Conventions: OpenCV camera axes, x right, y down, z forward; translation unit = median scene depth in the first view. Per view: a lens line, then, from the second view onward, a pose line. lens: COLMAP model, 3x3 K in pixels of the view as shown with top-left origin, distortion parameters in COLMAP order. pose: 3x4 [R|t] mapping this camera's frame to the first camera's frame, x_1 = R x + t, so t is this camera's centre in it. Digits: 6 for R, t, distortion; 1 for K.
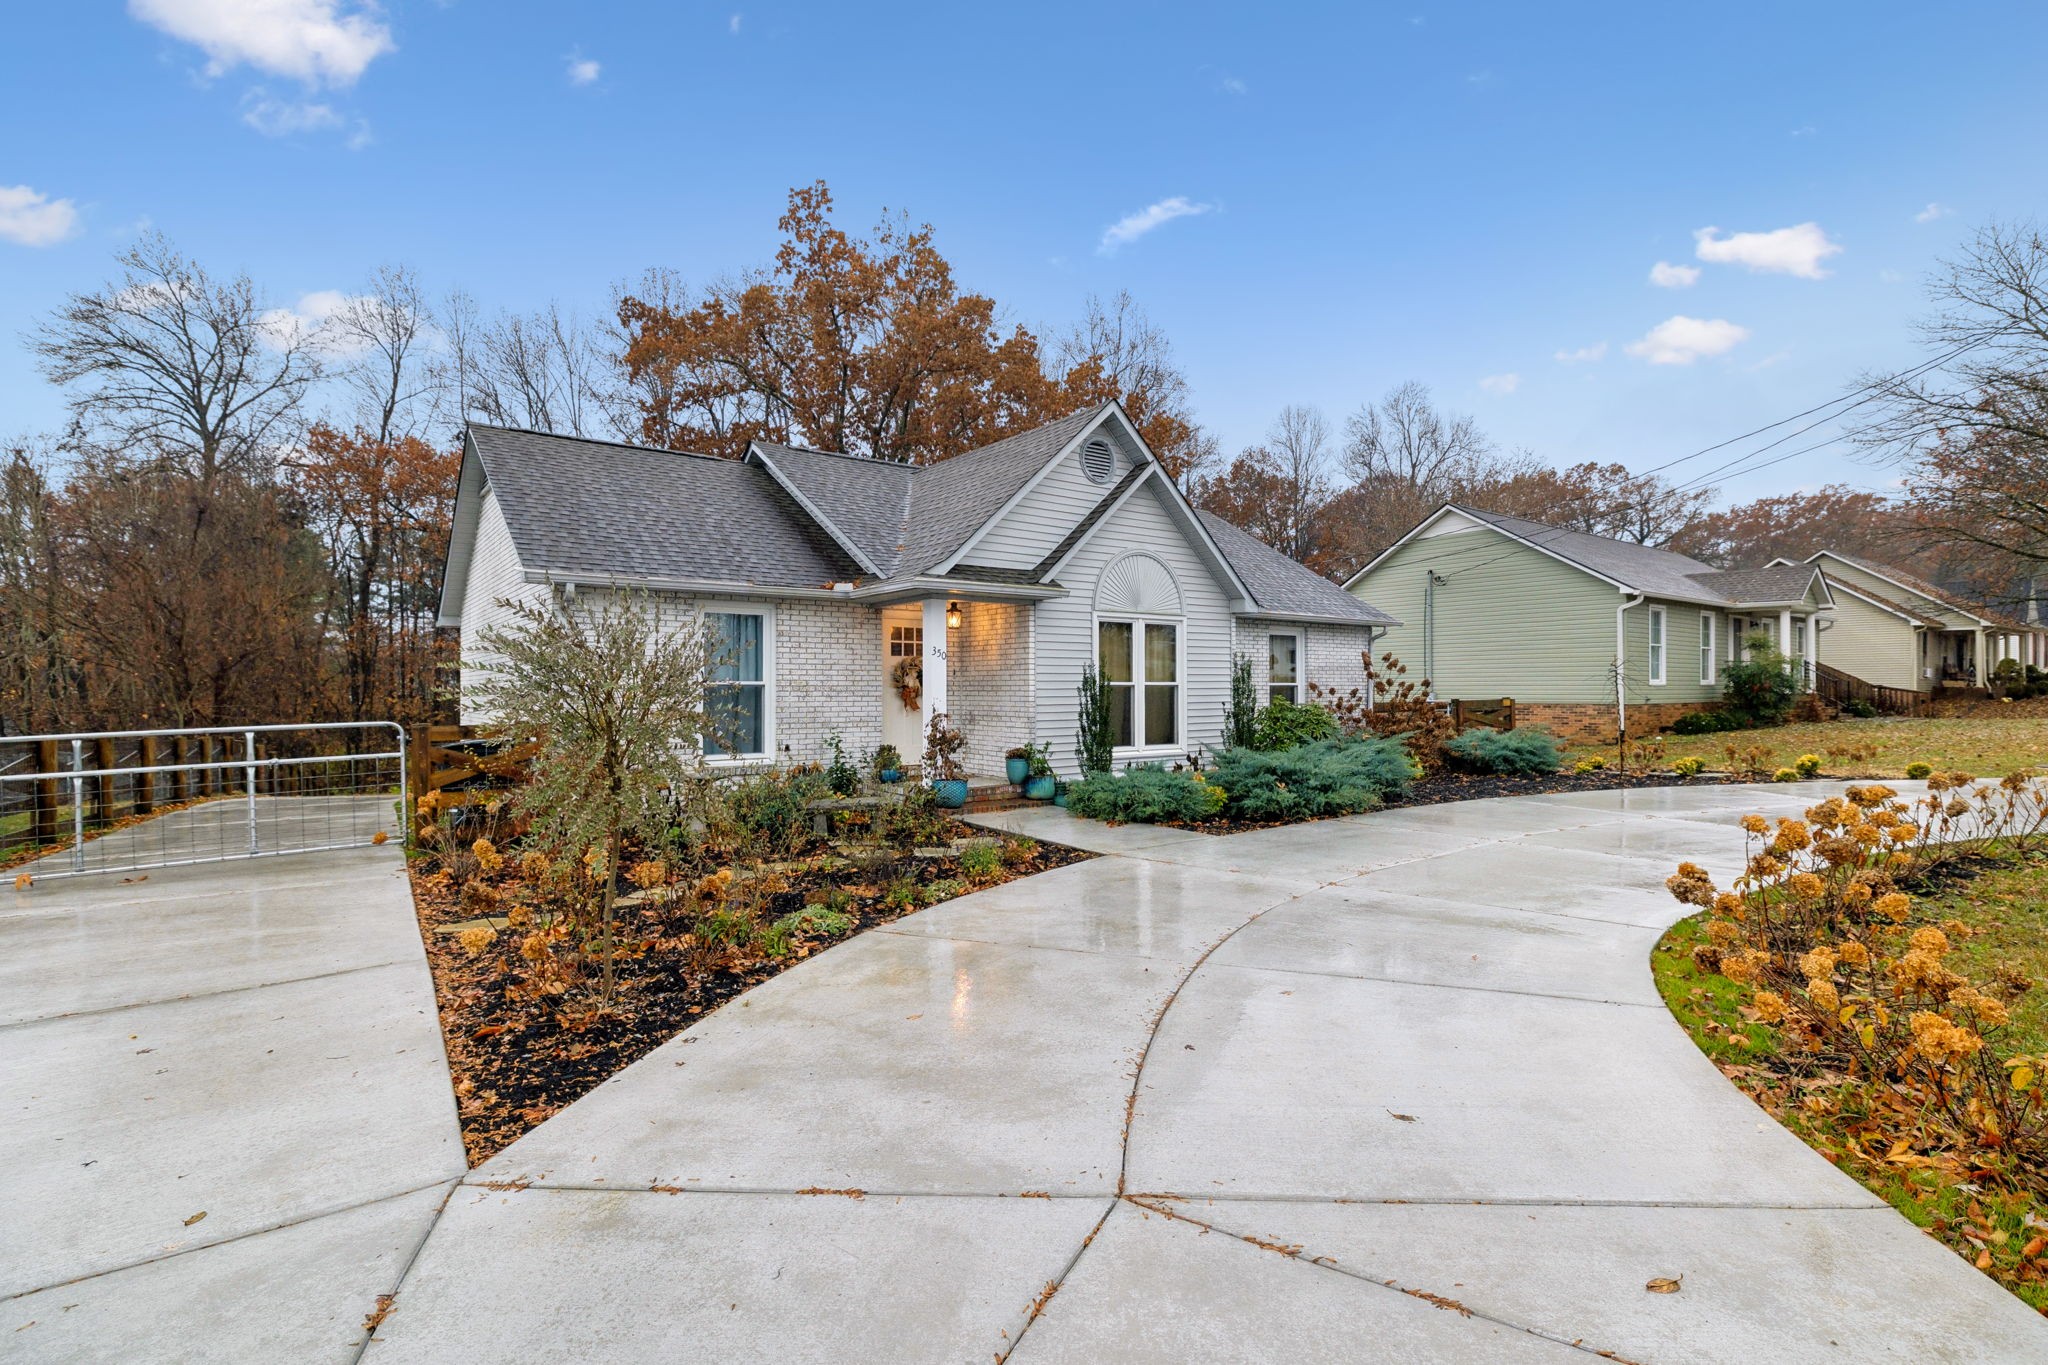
lens RADIAL K [[995.6, 0, 1020.3], [0, 995.6, 703.7], [0, 0, 1]] dist [-0.002149, -0.000174]
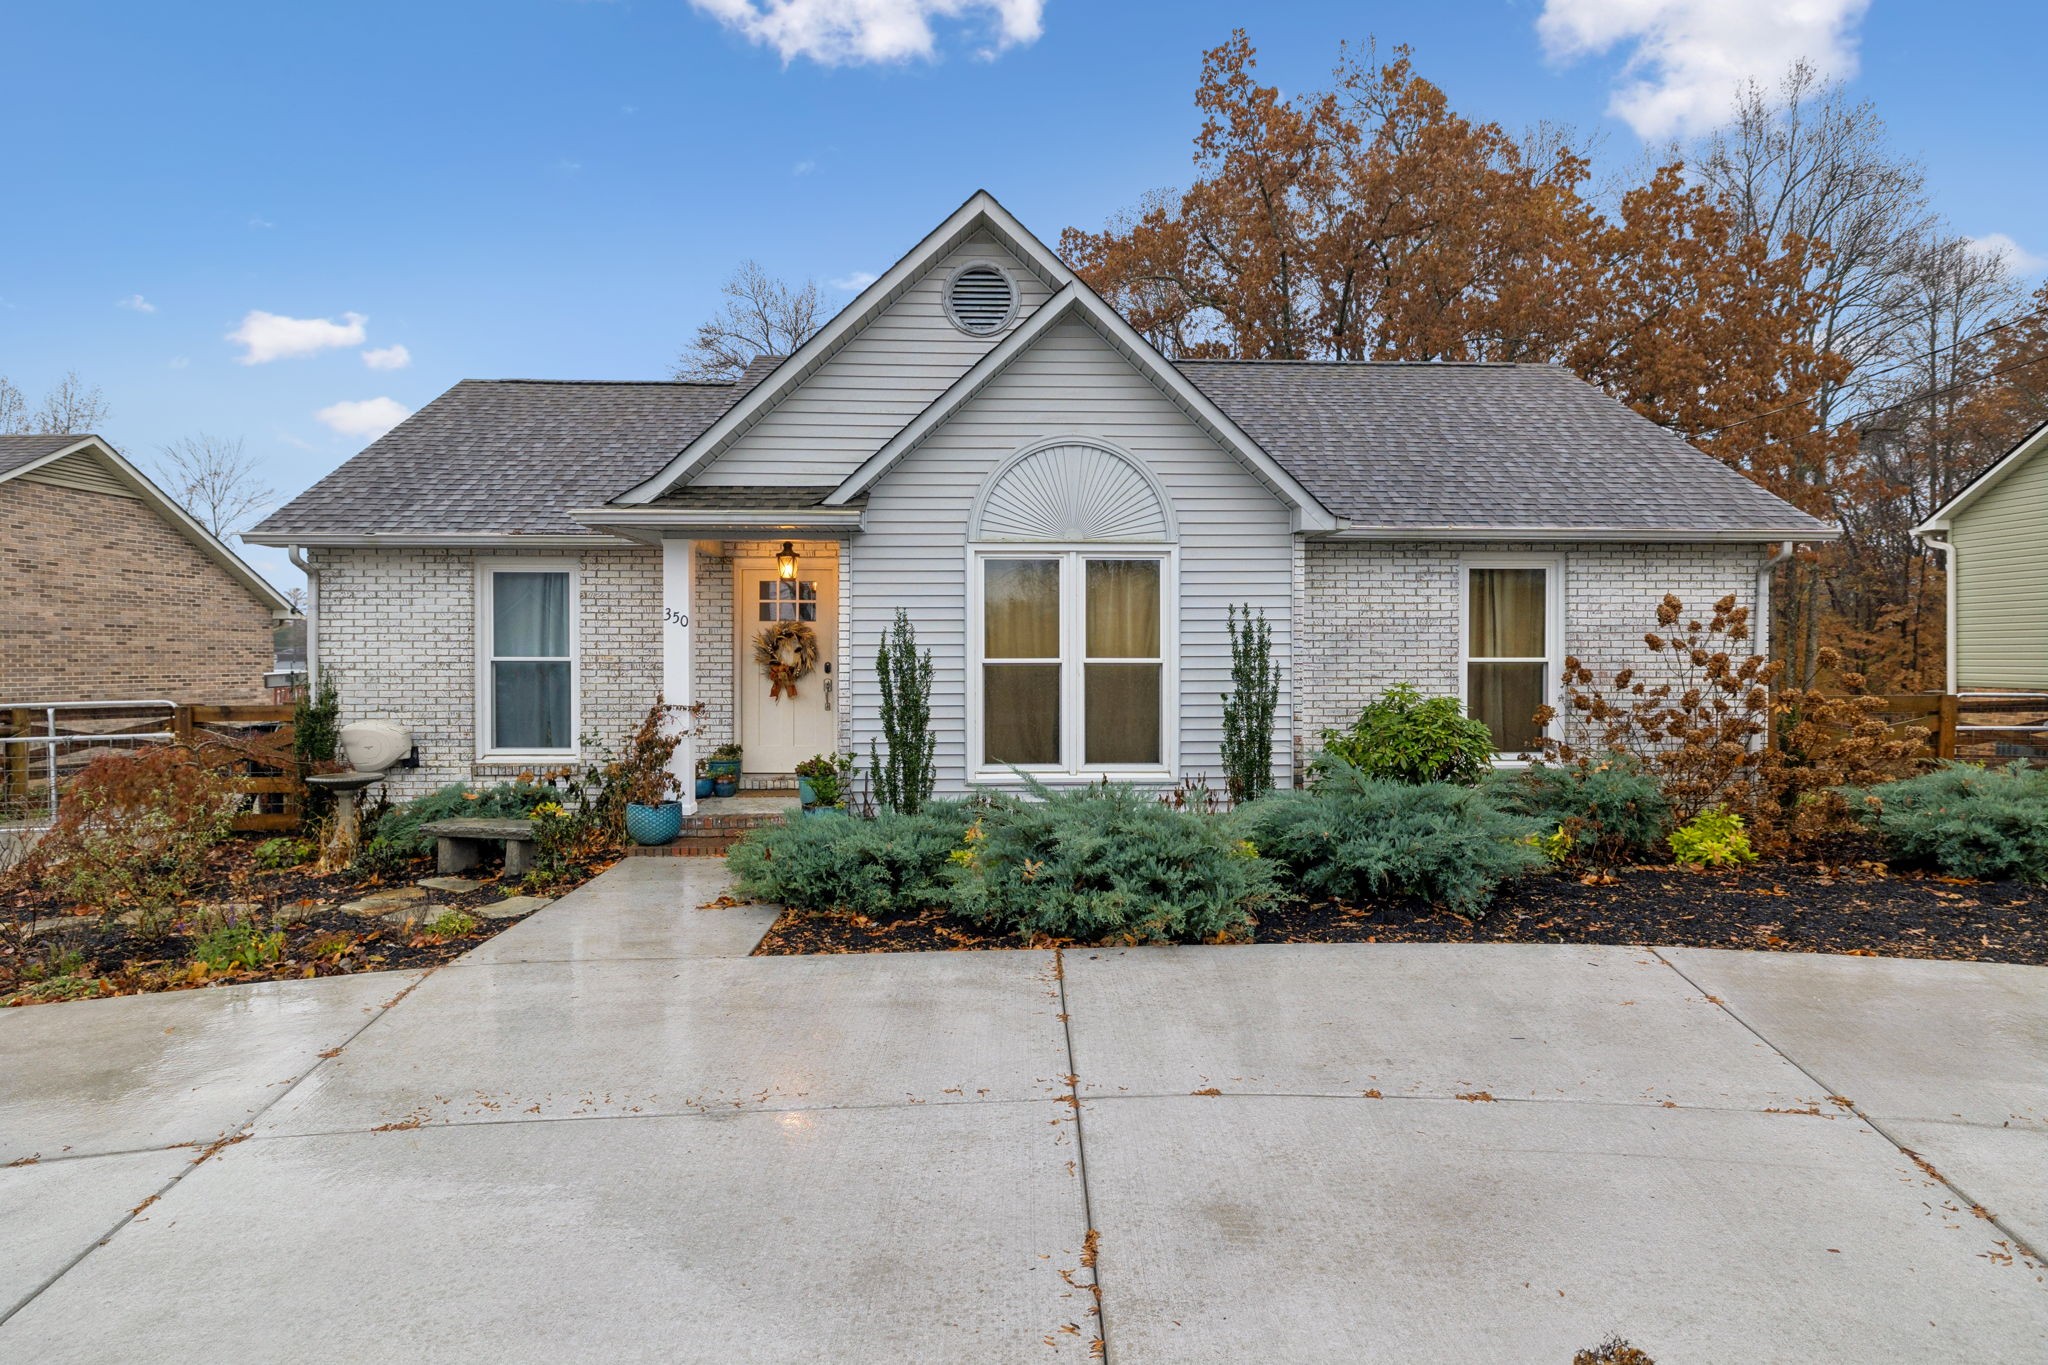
lens RADIAL K [[1097.1, 0, 1024.0], [0, 1097.1, 682.5], [0, 0, 1]] dist [0.003415, 0.000960]
pose [[0.824348, 0.016135, -0.565853, 0.465718], [-0.009296, 0.999845, 0.014967, -0.016404], [0.566006, -0.007078, 0.824370, 0.433063]]
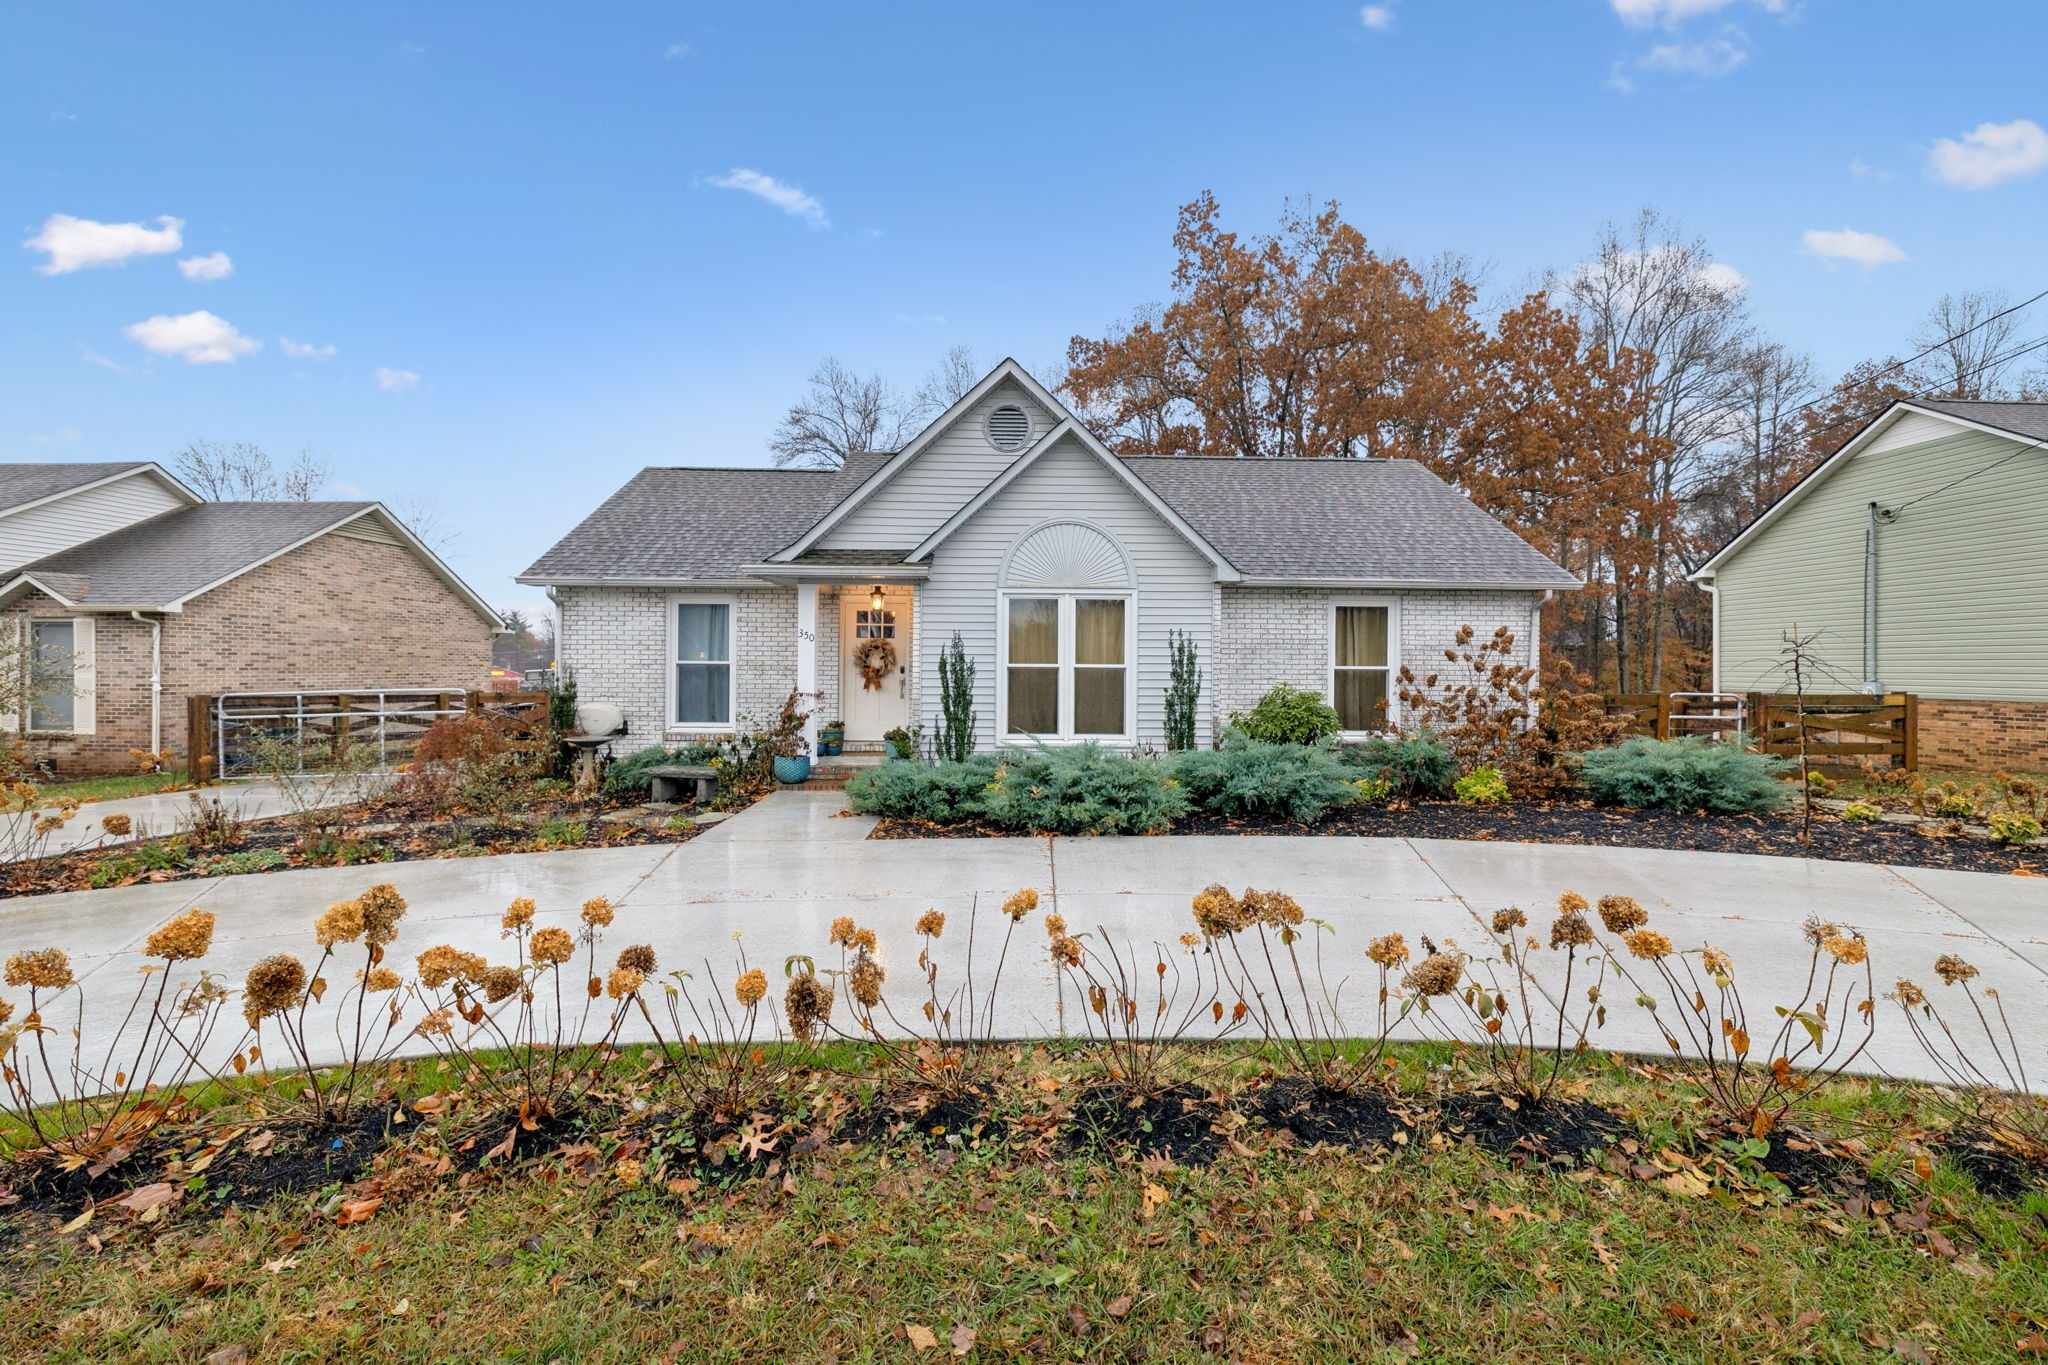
lens RADIAL K [[883.1, 0, 1024.0], [0, 883.1, 682.5], [0, 0, 1]] dist [-0.000899, 0.000201]
pose [[0.813339, 0.019812, -0.581453, 0.550307], [-0.017308, 0.999802, 0.009856, -0.012058], [0.581533, 0.002048, 0.813520, 0.319784]]
